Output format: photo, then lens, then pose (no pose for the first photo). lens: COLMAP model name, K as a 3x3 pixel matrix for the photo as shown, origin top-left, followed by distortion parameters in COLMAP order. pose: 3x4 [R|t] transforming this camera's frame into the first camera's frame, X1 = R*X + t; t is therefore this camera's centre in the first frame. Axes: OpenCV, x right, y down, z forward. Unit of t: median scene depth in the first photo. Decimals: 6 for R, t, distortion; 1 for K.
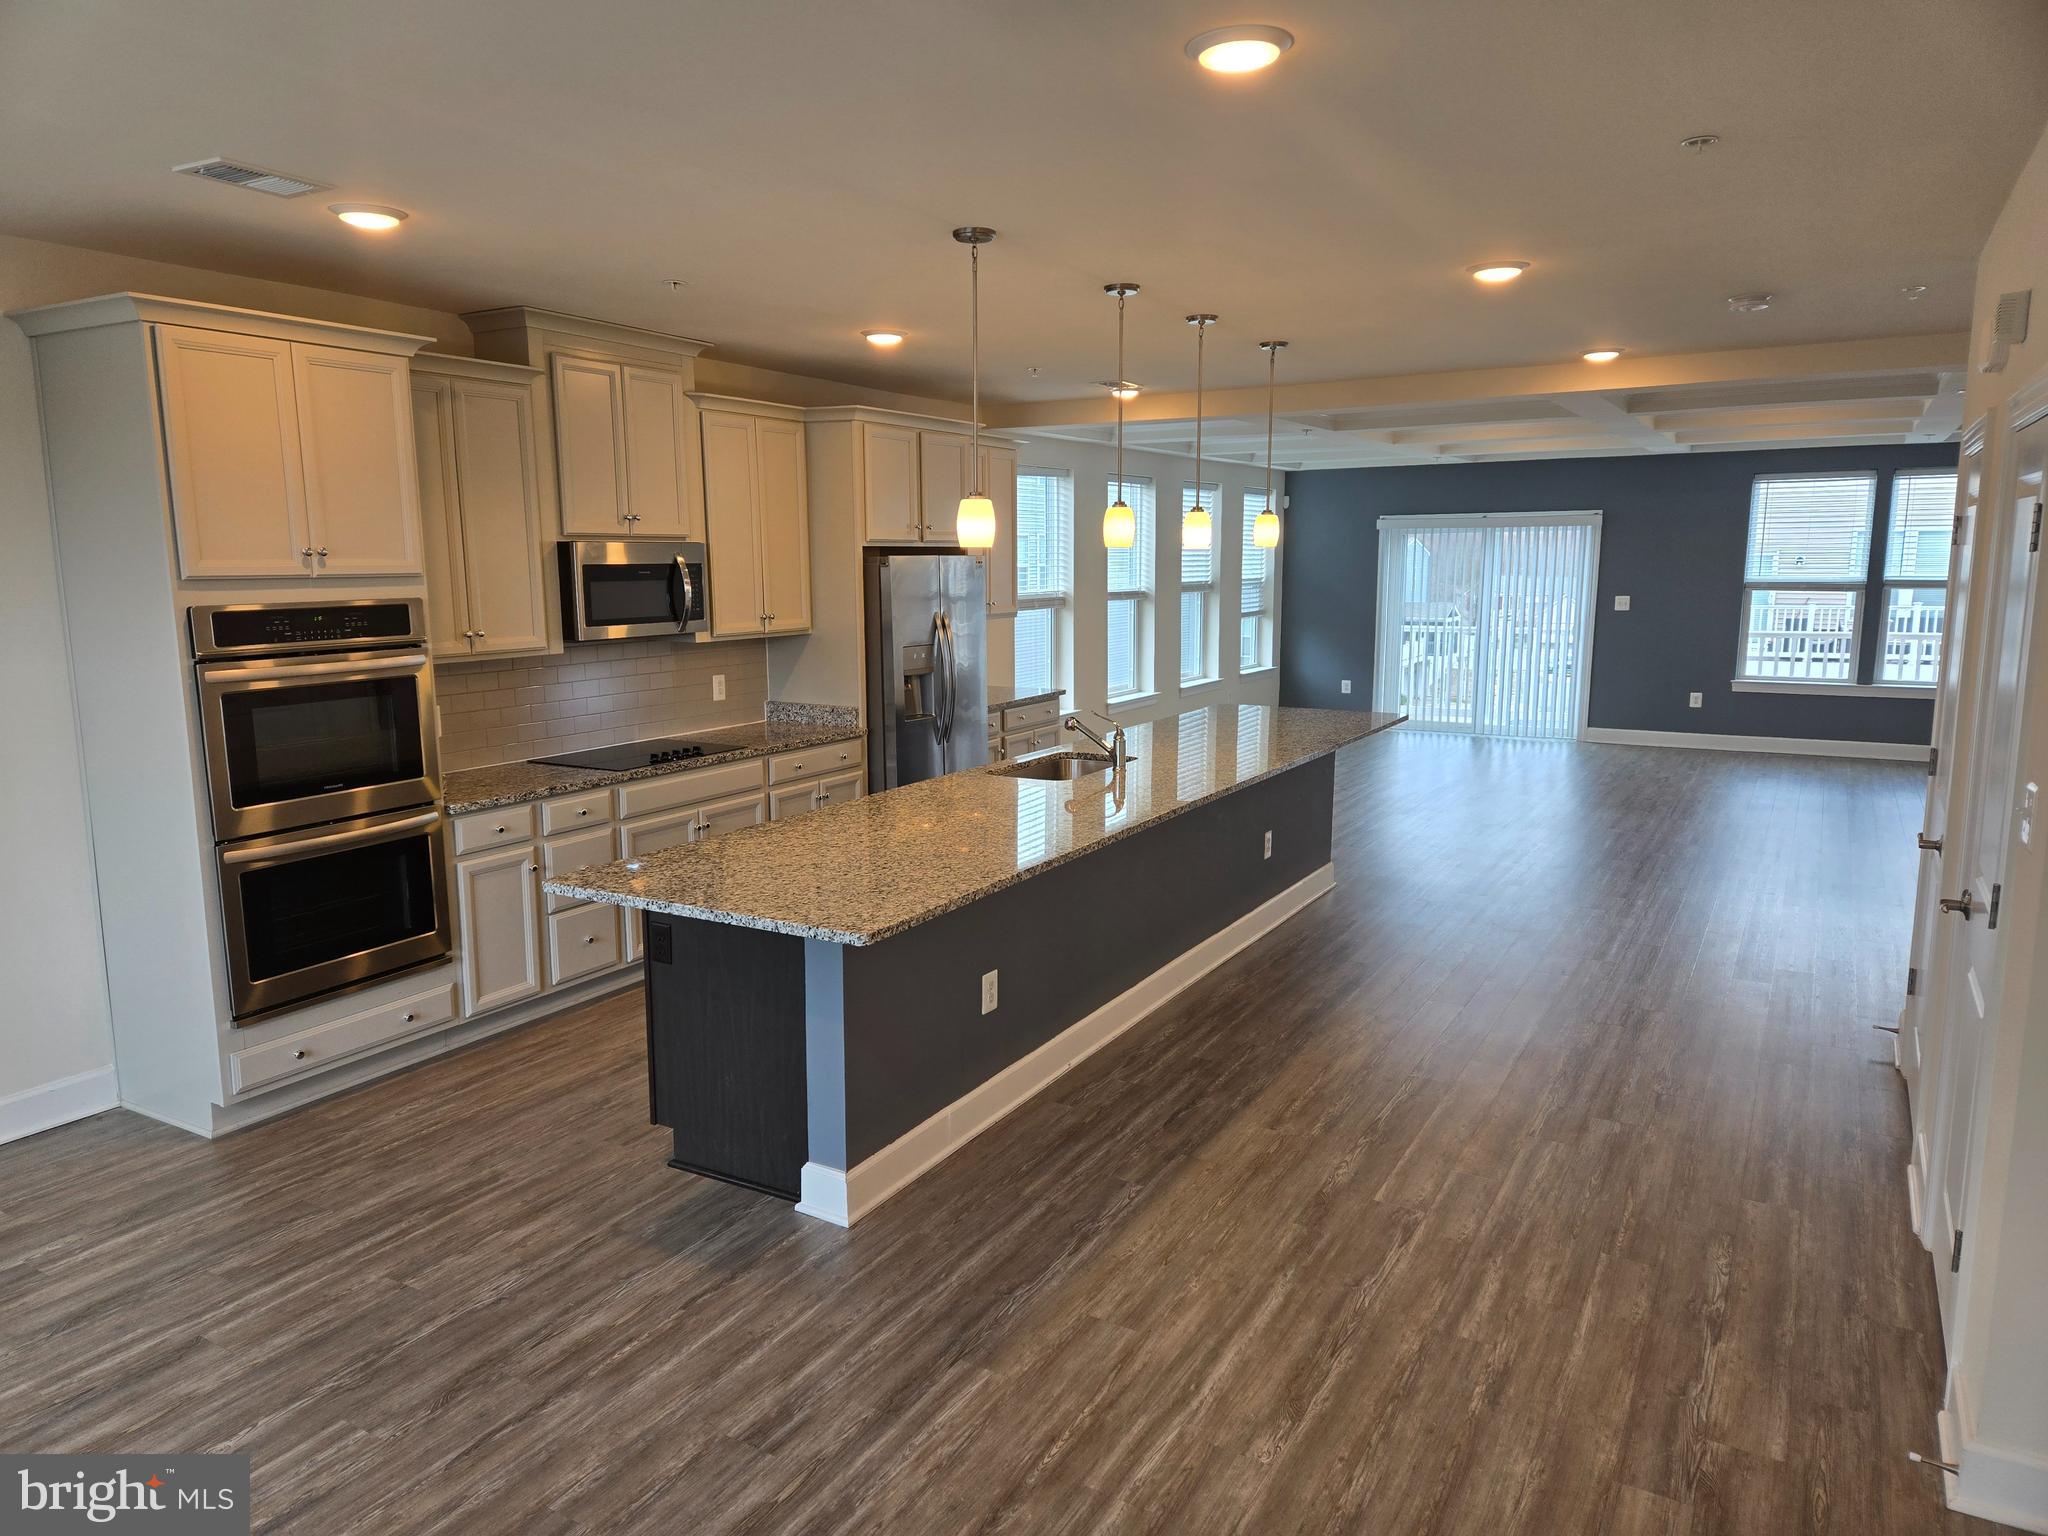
lens RADIAL K [[1356.5, 0, 1012.1], [0, 1356.5, 774.1], [0, 0, 1]] dist [0.077194, -0.063739]
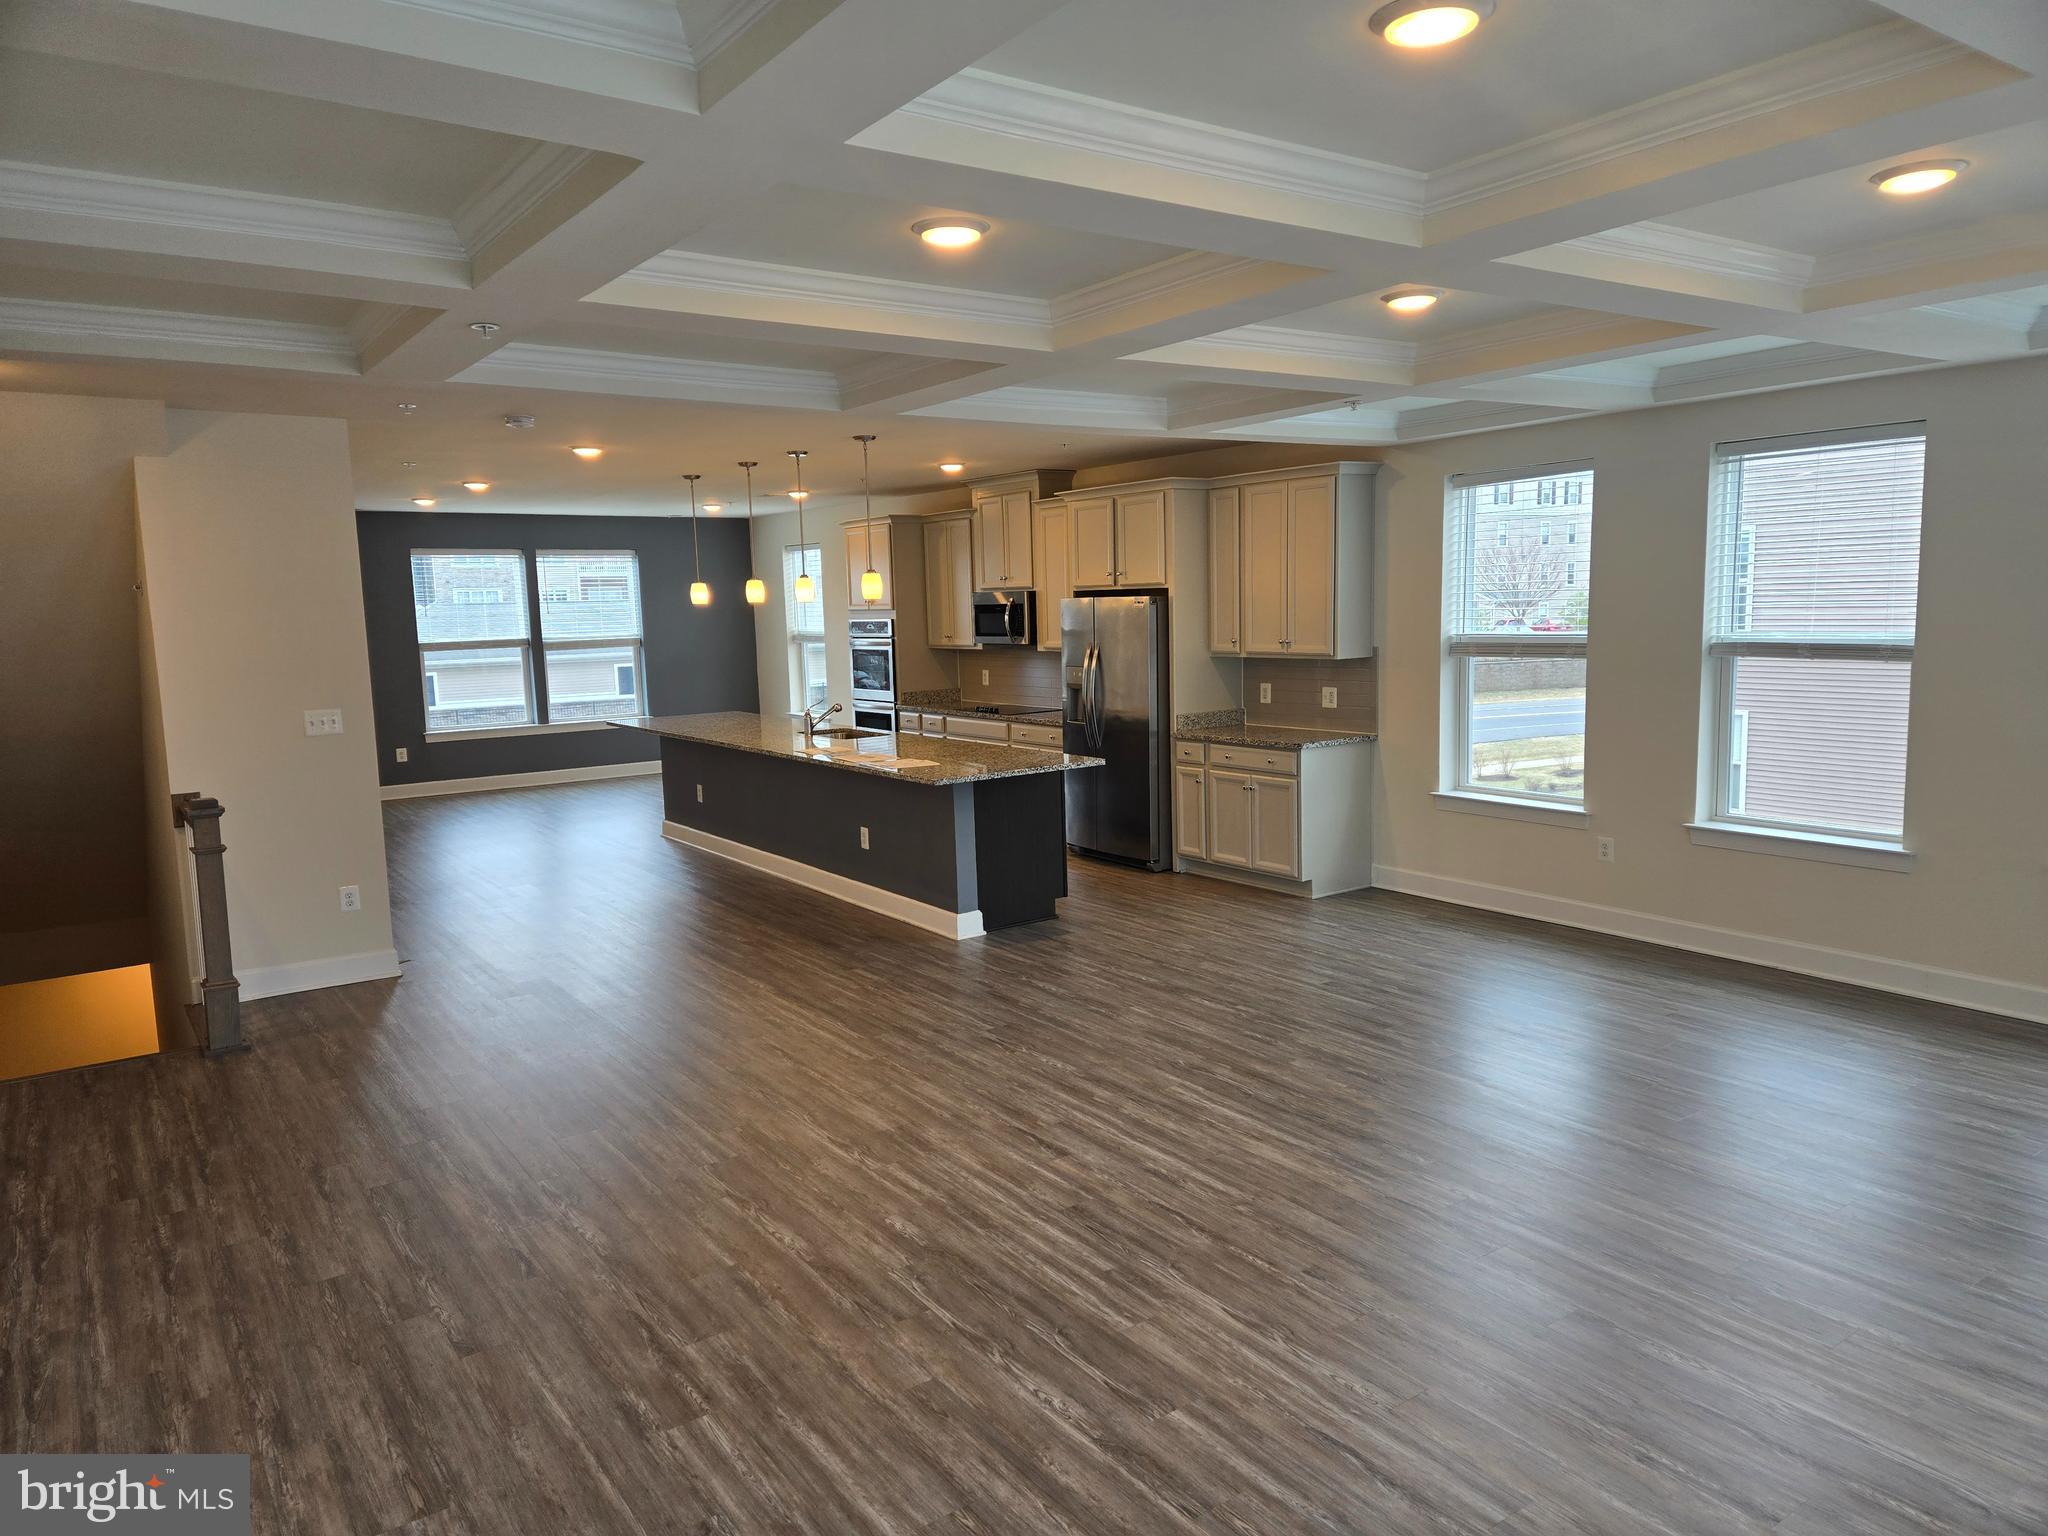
lens RADIAL K [[1356.5, 0, 1012.1], [0, 1356.5, 774.1], [0, 0, 1]] dist [0.077194, -0.063739]
pose [[-0.413549, 0.122359, -0.902223, 1.754032], [-0.126959, 0.973498, 0.190219, -0.356650], [0.901587, 0.193210, -0.387054, 2.247526]]
